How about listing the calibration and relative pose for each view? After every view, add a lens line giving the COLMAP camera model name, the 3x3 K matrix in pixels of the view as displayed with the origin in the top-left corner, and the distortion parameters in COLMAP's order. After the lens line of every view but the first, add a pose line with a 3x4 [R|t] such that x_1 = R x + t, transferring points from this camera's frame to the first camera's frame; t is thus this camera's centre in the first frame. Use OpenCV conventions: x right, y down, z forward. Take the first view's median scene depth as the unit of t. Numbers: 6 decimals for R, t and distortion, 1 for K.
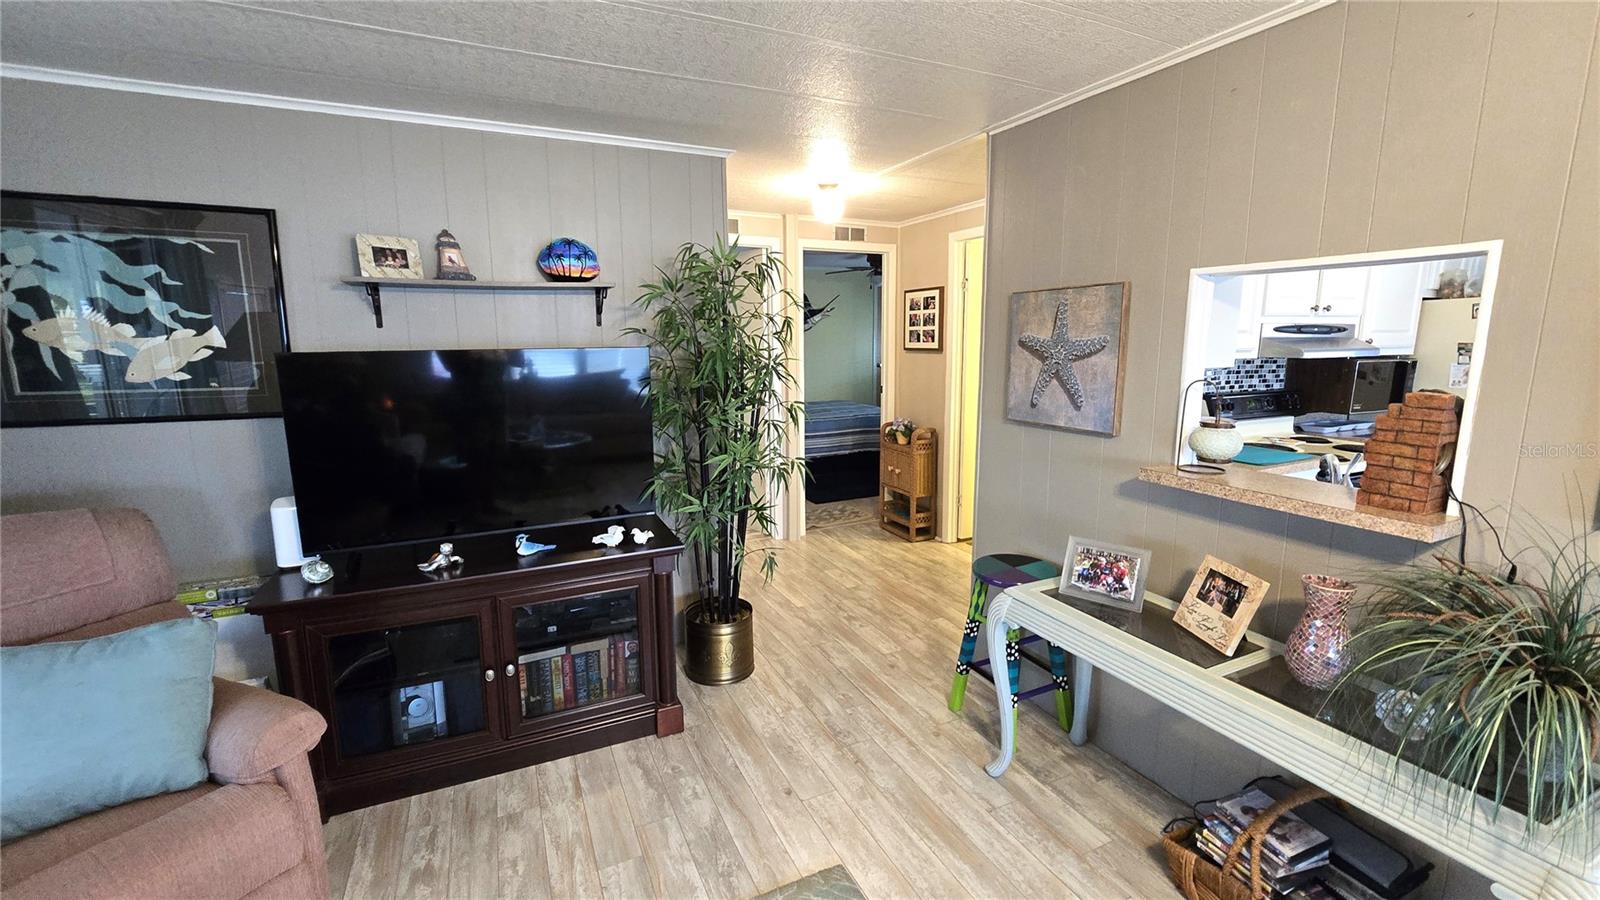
lens RADIAL K [[654.3, 0, 801.5], [0, 654.3, 441.6], [0, 0, 1]] dist [-0.002092, -0.001125]
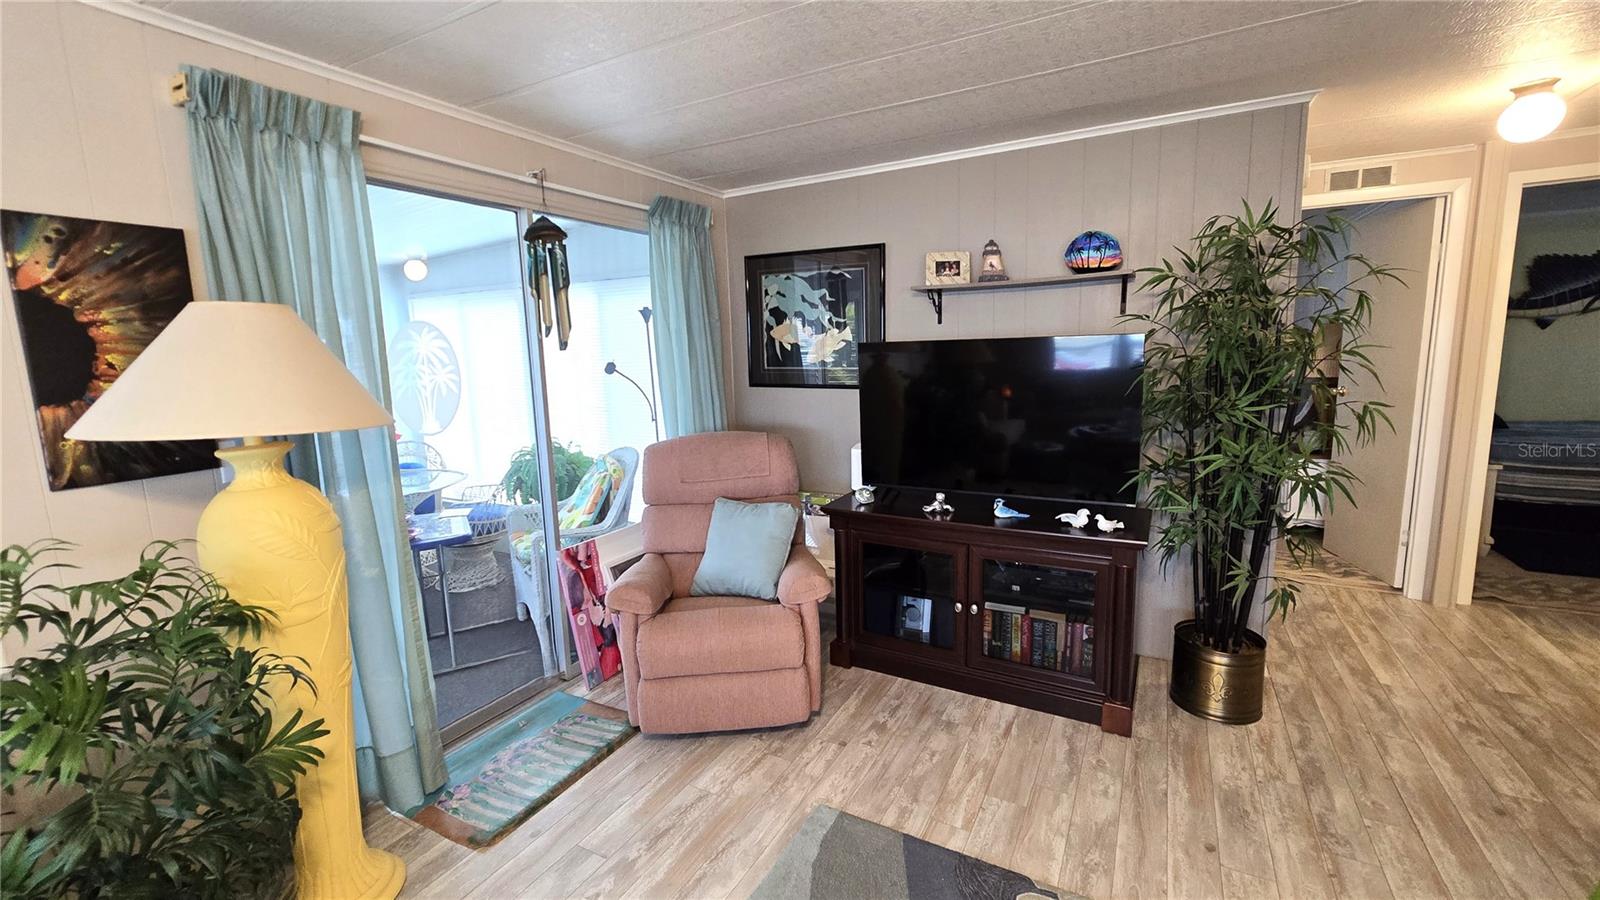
lens RADIAL K [[651.1, 0, 804.1], [0, 651.1, 443.1], [0, 0, 1]] dist [0.000935, 0.000165]
pose [[0.583692, 0.109710, -0.804529, 0.271360], [-0.104726, 0.992726, 0.059394, 0.011728], [0.805193, 0.049587, 0.590935, 0.036827]]
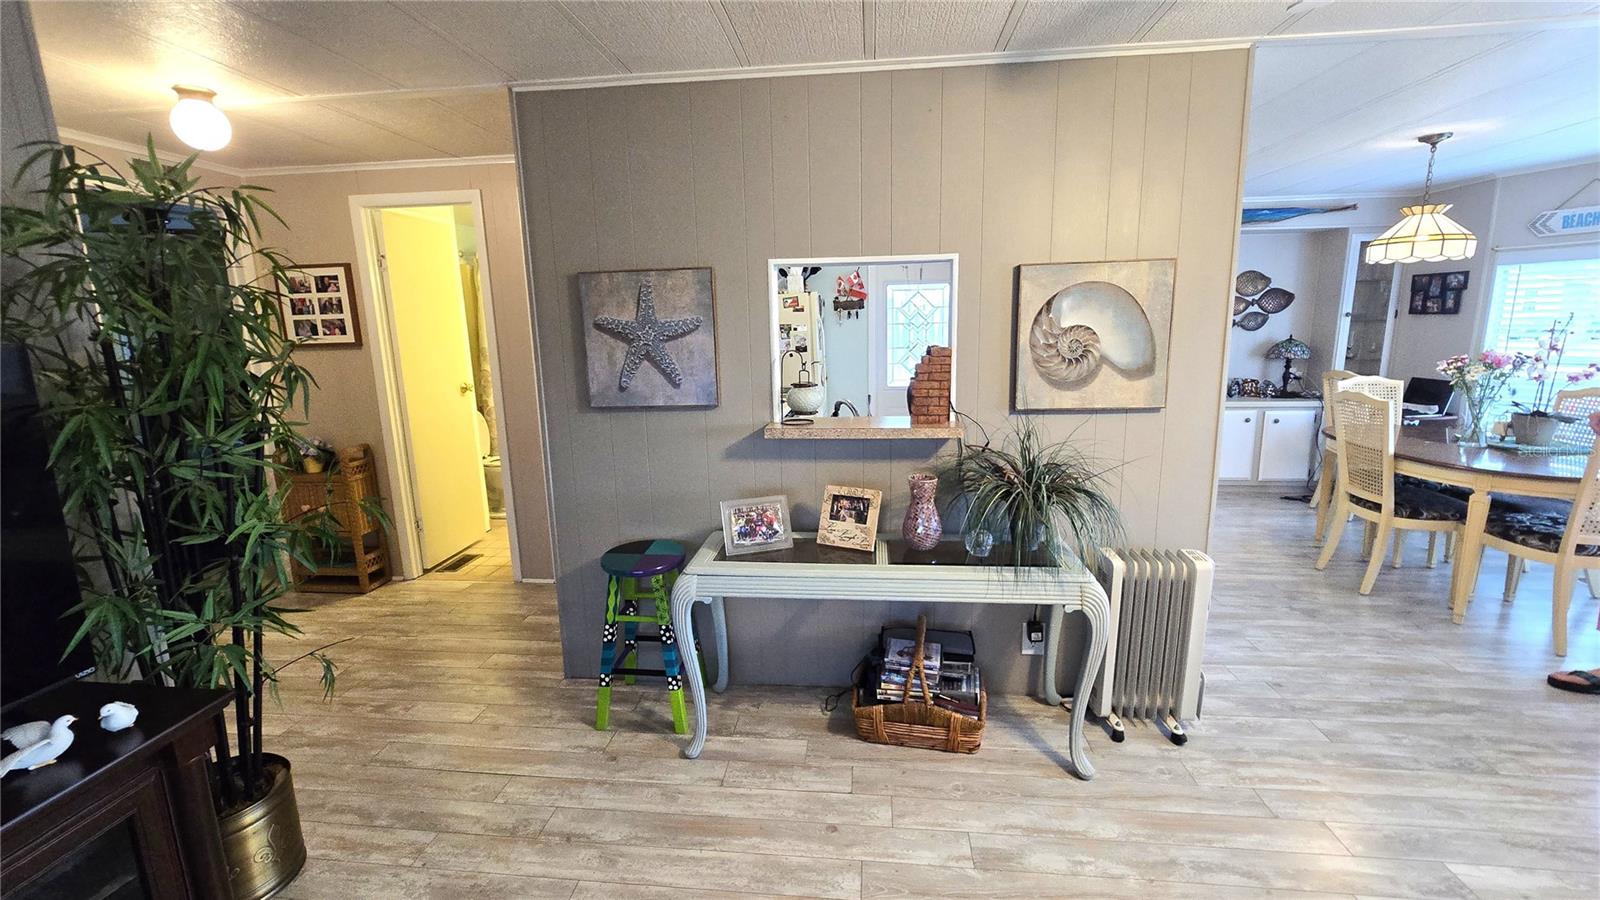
lens RADIAL K [[654.3, 0, 801.5], [0, 654.3, 441.6], [0, 0, 1]] dist [-0.002092, -0.001125]
pose [[0.523241, -0.162062, 0.836633, -0.357264], [0.155618, 0.983414, 0.093169, -0.029455], [-0.837856, 0.081445, 0.539782, 0.265716]]
